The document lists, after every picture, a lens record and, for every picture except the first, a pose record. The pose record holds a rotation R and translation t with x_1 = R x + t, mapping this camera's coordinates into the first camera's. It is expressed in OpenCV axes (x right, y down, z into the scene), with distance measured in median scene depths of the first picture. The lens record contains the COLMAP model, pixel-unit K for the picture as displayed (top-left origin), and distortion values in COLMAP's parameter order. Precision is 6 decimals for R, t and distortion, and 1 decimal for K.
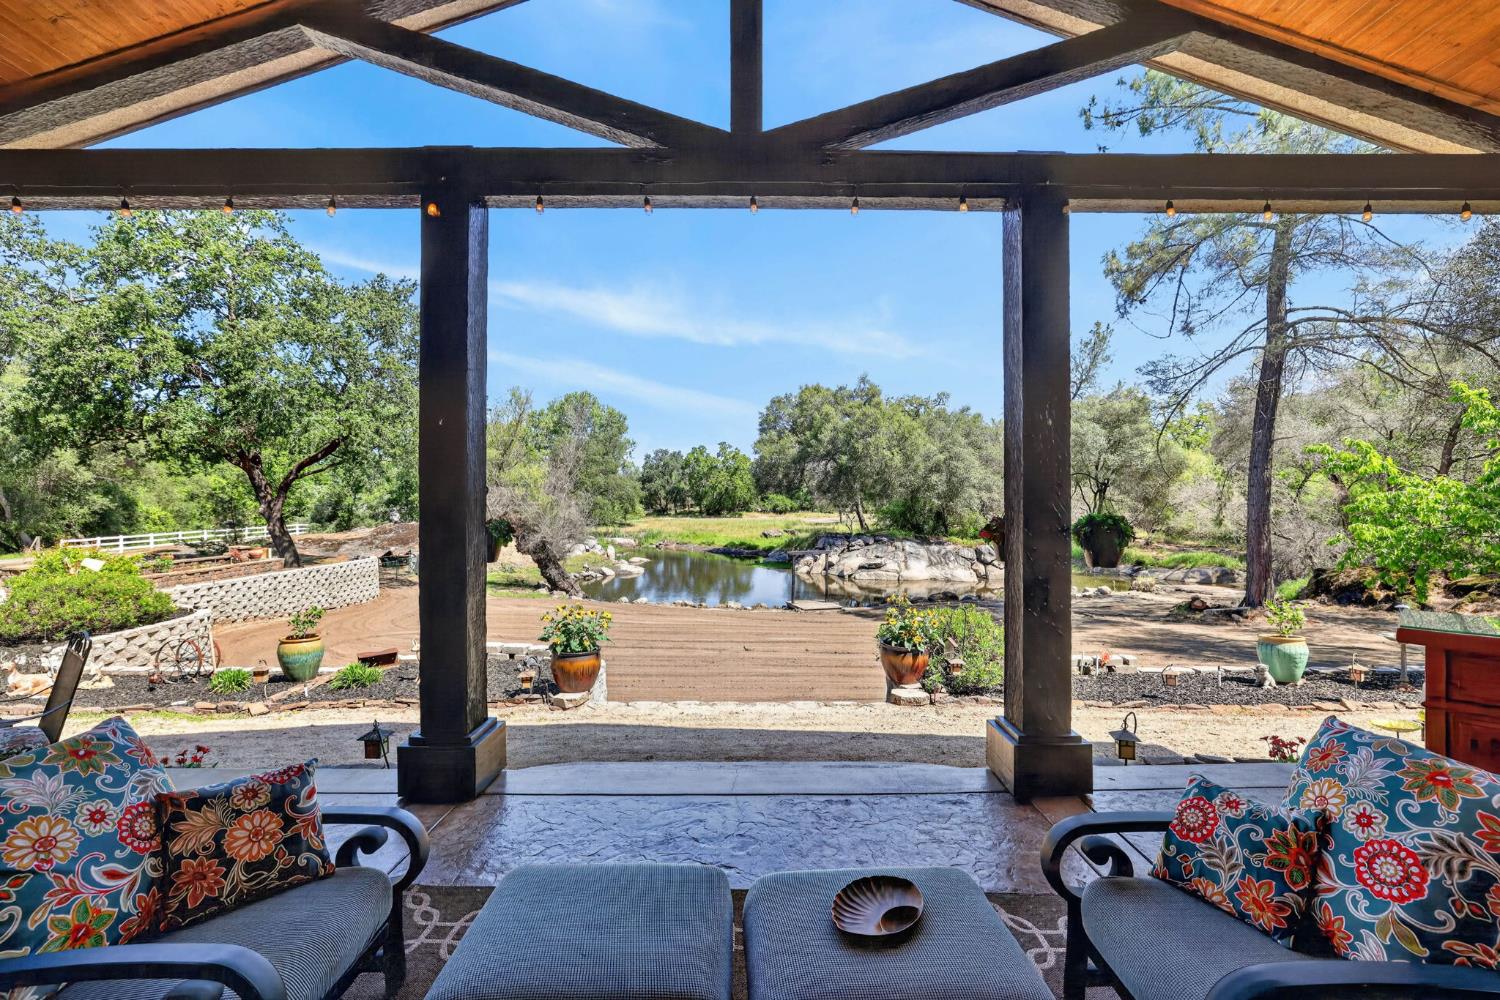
lens RADIAL K [[639.3, 0, 750.0], [0, 639.3, 500.0], [0, 0, 1]] dist [-0.020427, 0.000326]
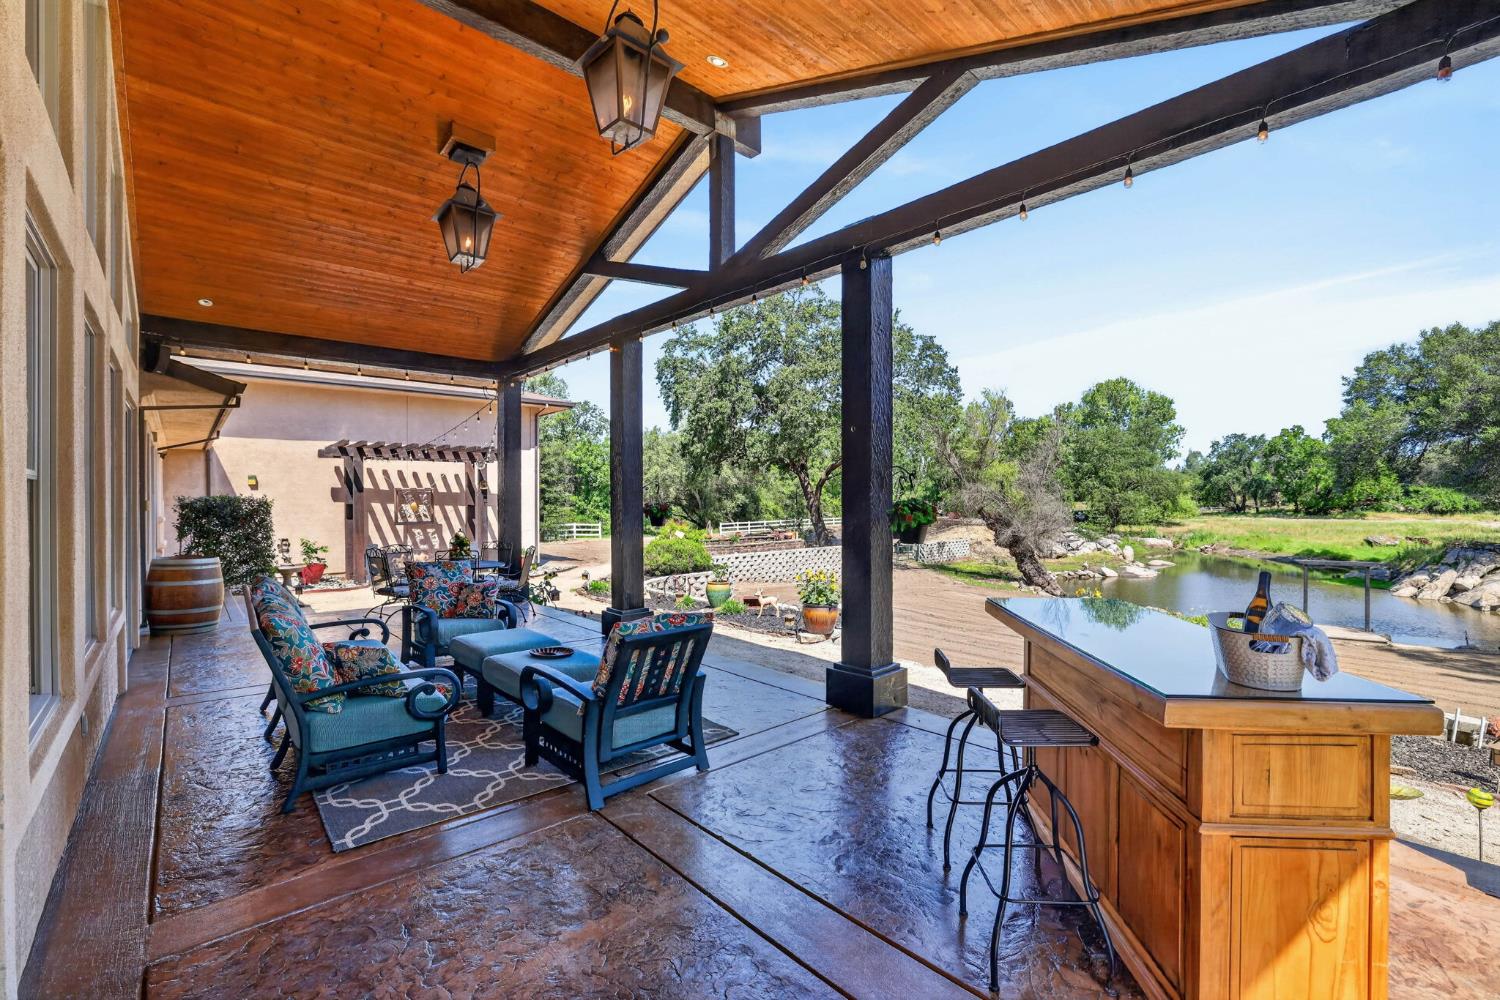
lens RADIAL K [[642.9, 0, 750.0], [0, 642.9, 500.0], [0, 0, 1]] dist [-0.045884, 0.015909]
pose [[0.667551, -0.000002, -0.744564, 0.108734], [0.003545, 0.999989, 0.003176, 0.001580], [0.744555, -0.004760, 0.667544, -0.003698]]
